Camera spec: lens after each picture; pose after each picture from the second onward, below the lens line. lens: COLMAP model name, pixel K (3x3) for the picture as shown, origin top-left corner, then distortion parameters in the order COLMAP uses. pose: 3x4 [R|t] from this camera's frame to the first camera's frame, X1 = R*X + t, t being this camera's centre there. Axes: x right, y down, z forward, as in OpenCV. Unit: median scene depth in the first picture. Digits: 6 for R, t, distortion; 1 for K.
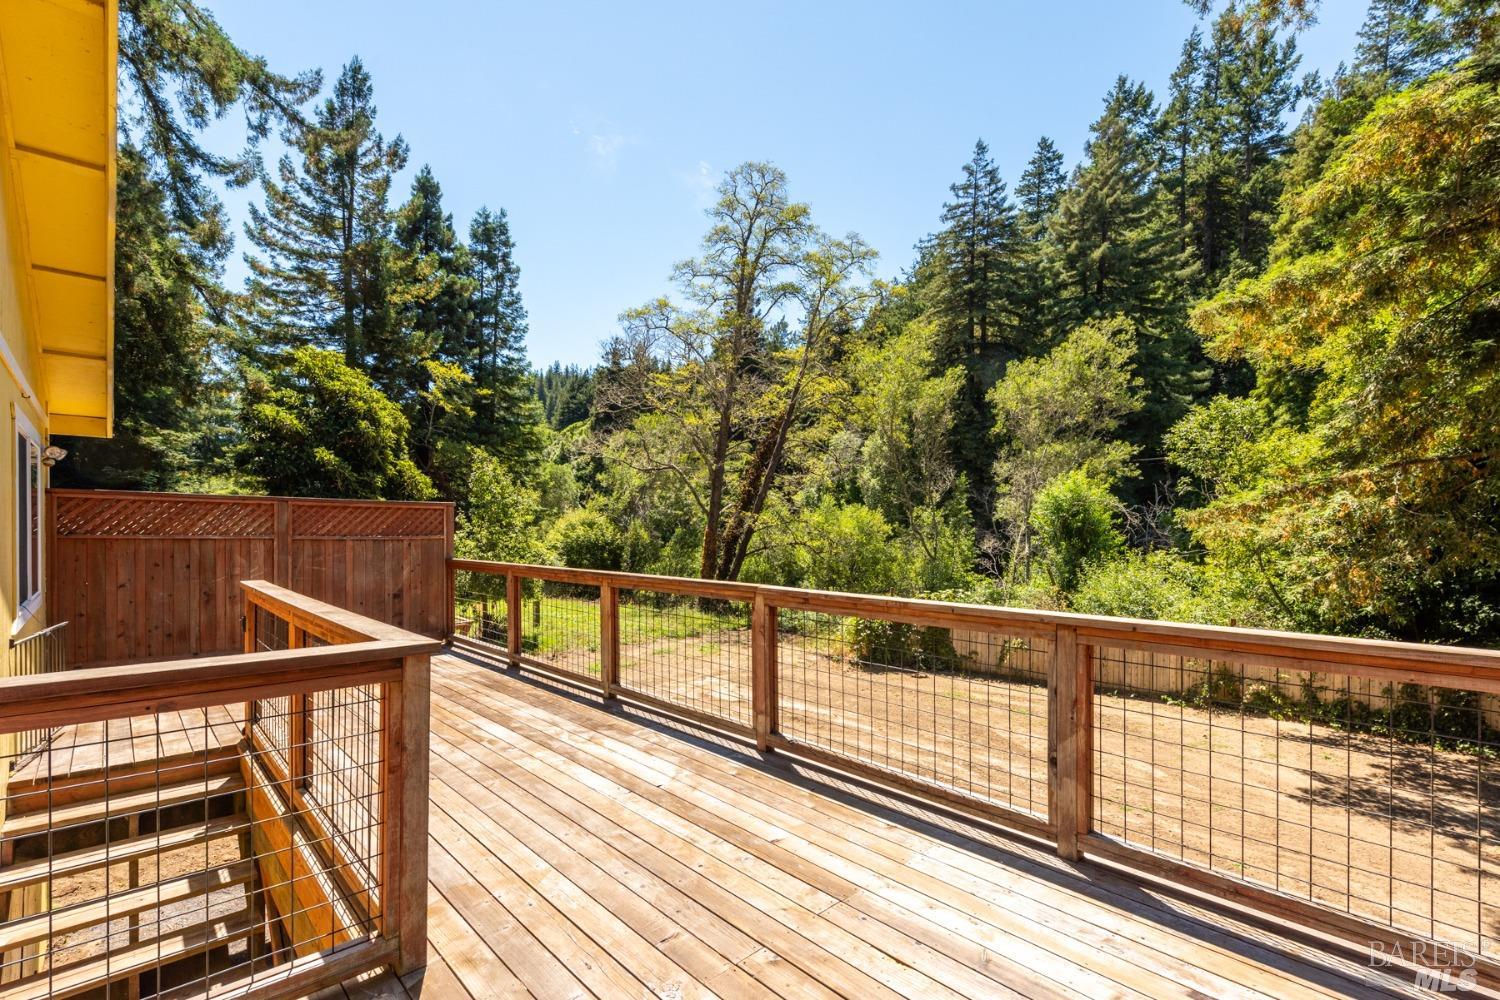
lens RADIAL K [[679.3, 0, 728.1], [0, 679.3, 534.2], [0, 0, 1]] dist [0.002926, 0.000258]
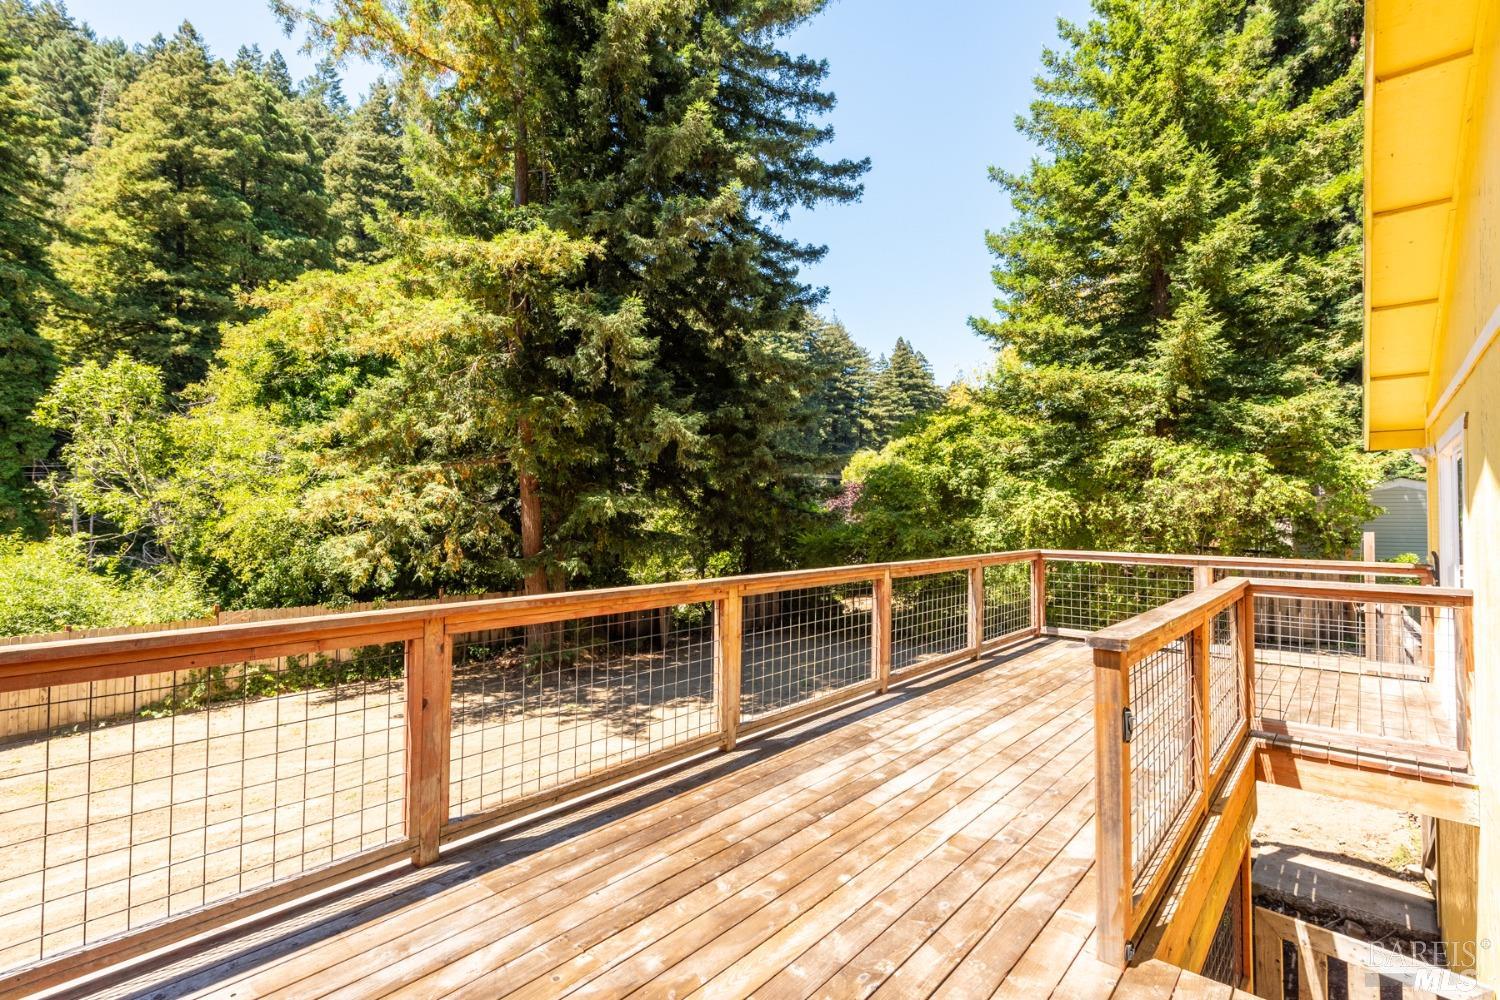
lens RADIAL K [[701.5, 0, 750.0], [0, 701.5, 500.0], [0, 0, 1]] dist [0.000992, -0.000082]
pose [[-0.115520, 0.017779, 0.993146, -1.074664], [0.003893, 0.999840, -0.017446, -0.023853], [-0.993298, 0.001851, -0.115570, 1.205473]]
